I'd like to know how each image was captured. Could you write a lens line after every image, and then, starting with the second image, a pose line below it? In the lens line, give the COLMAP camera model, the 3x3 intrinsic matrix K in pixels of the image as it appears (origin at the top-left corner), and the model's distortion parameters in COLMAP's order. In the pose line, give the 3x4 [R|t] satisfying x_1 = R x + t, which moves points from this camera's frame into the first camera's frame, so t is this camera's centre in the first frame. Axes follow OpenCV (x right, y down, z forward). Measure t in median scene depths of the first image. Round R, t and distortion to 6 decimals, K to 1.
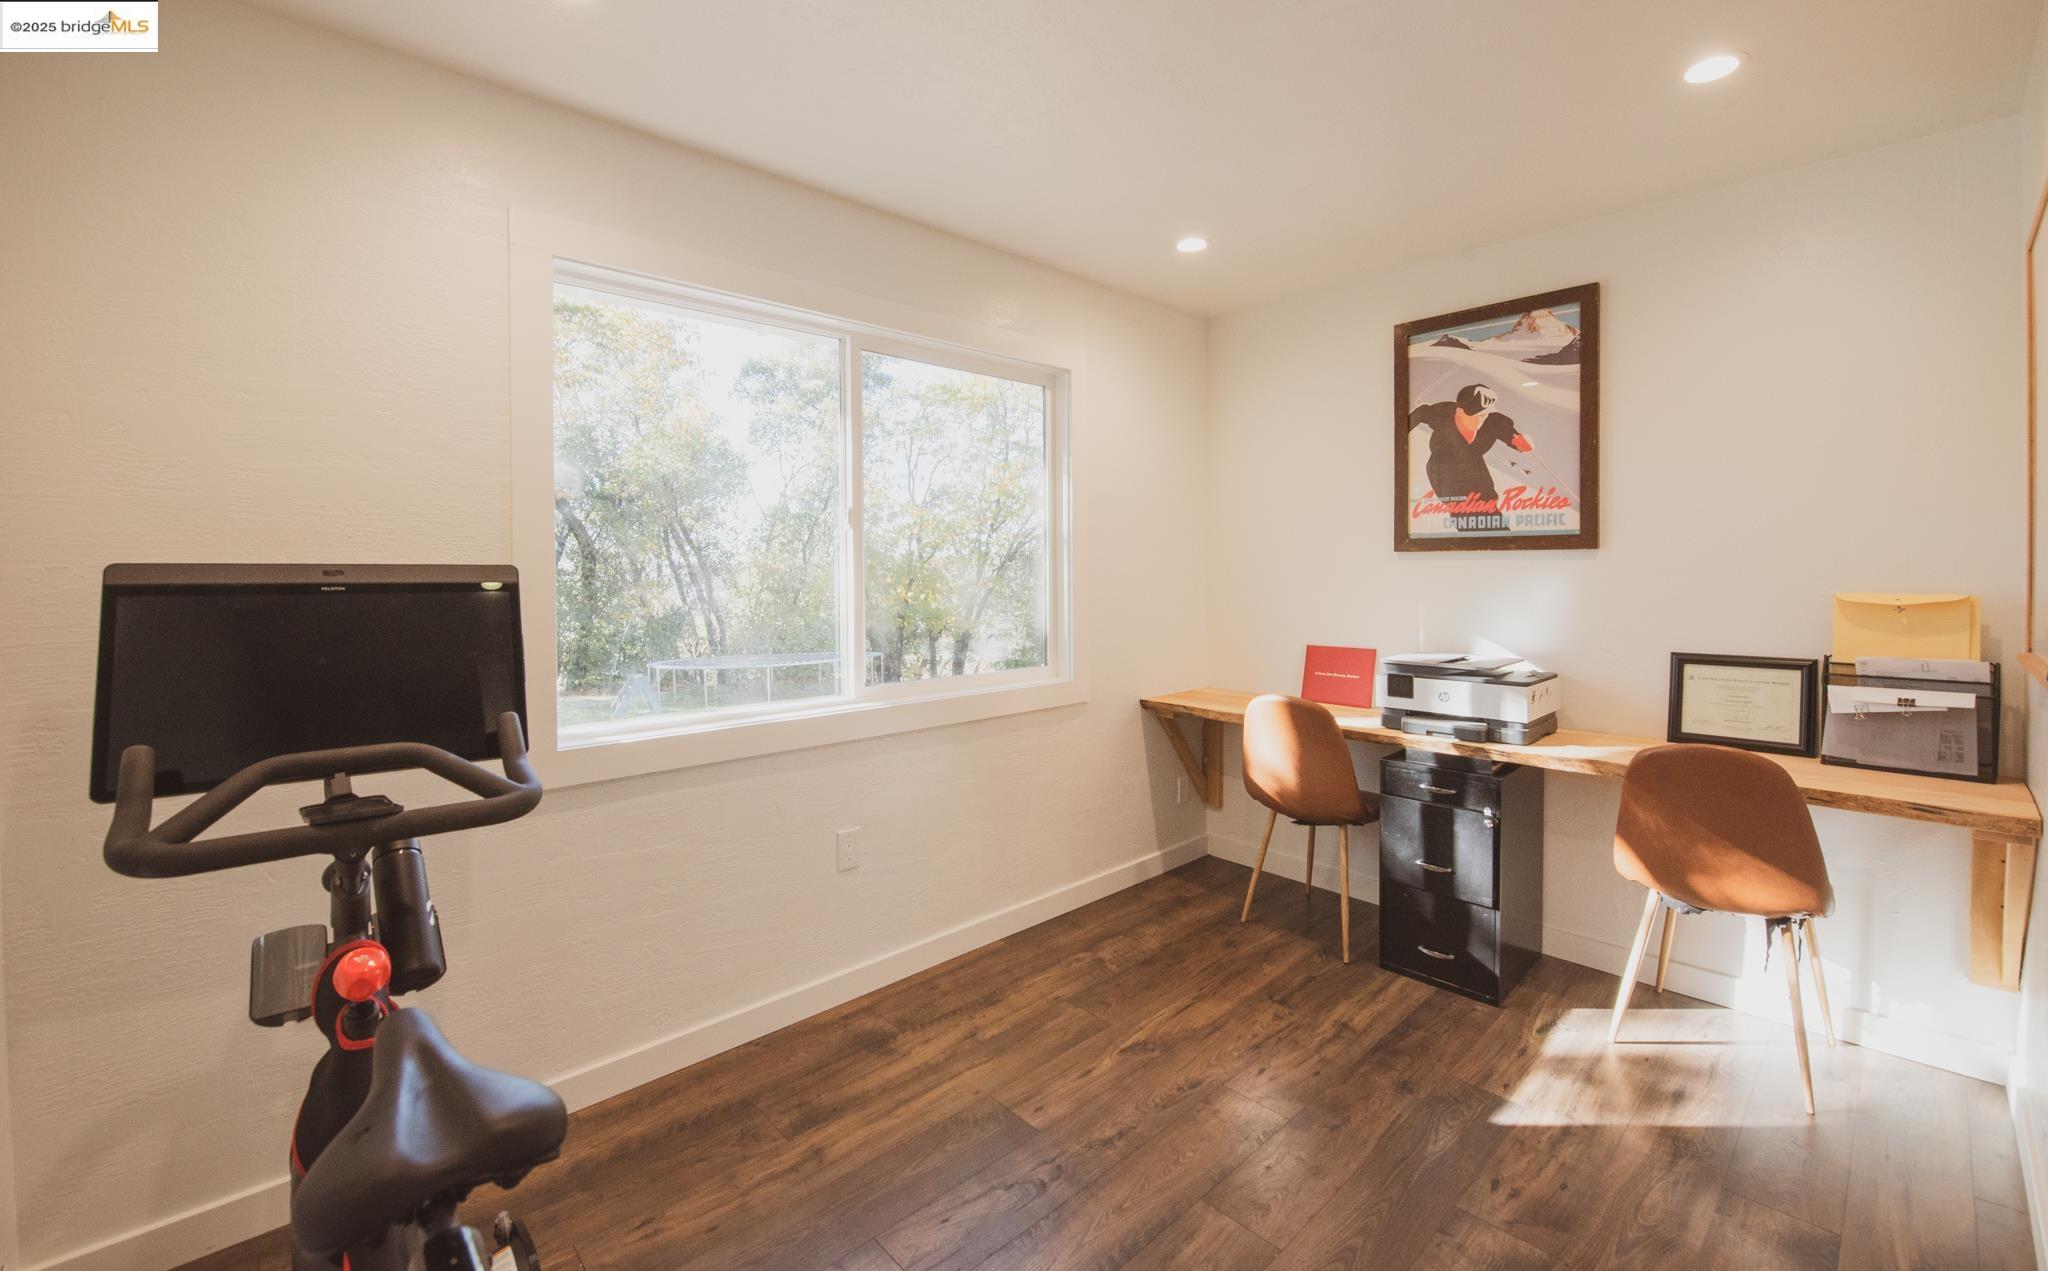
lens RADIAL K [[836.2, 0, 1023.8], [0, 836.2, 587.5], [0, 0, 1]] dist [-0.015223, -0.001533]
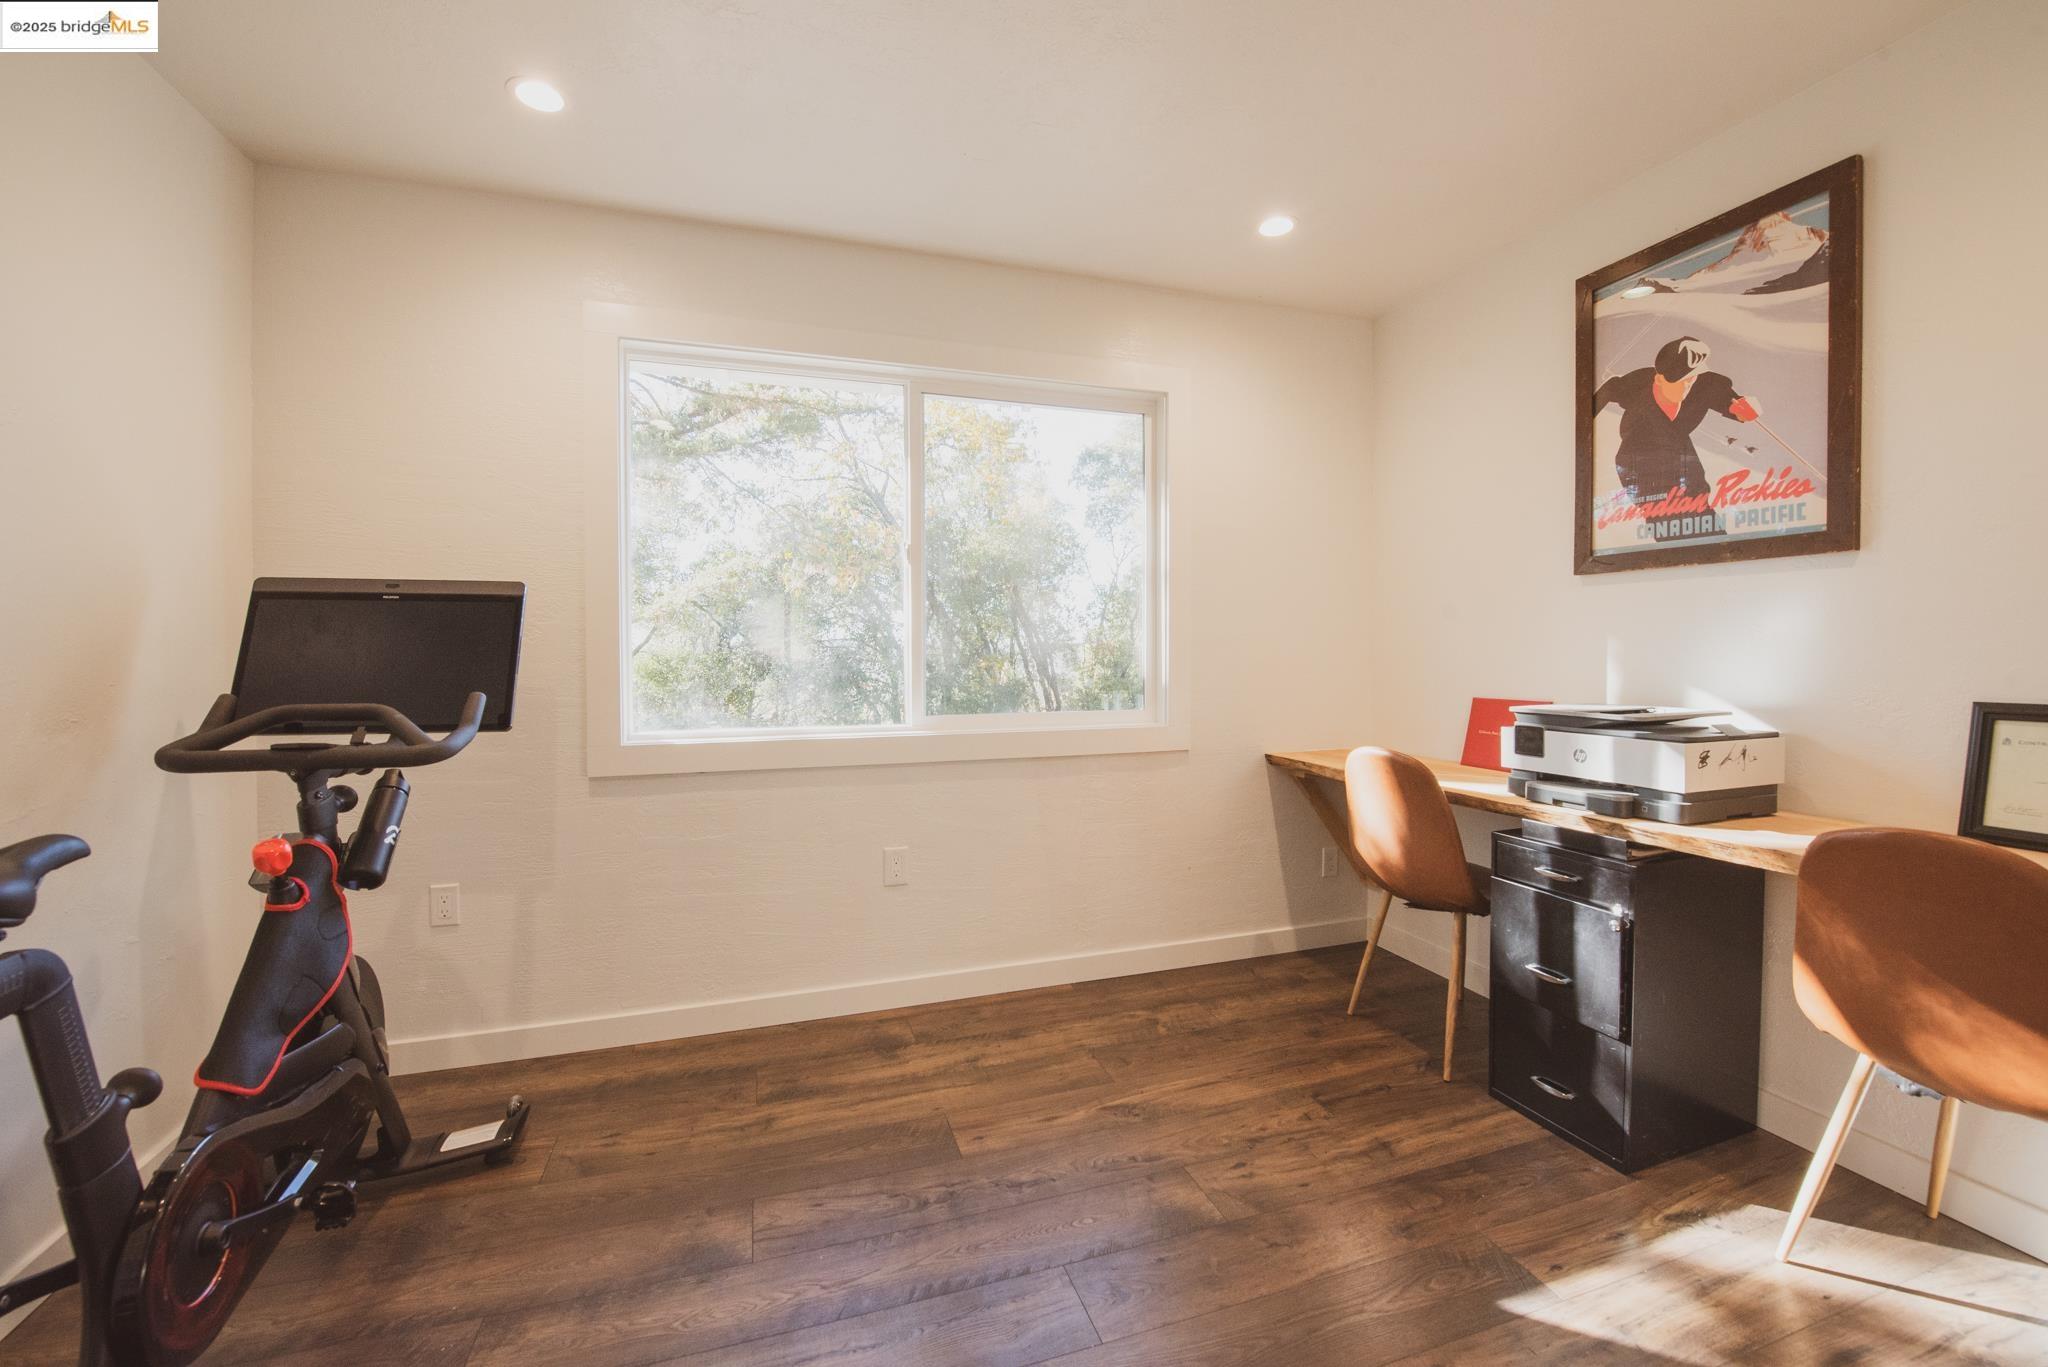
lens RADIAL K [[818.9, 0, 1020.1], [0, 818.9, 678.3], [0, 0, 1]] dist [-0.015841, -0.000948]
pose [[0.908421, 0.015872, -0.417756, 0.361948], [-0.010299, 0.999825, 0.015592, 0.056947], [0.417930, -0.009861, 0.908426, 0.123837]]
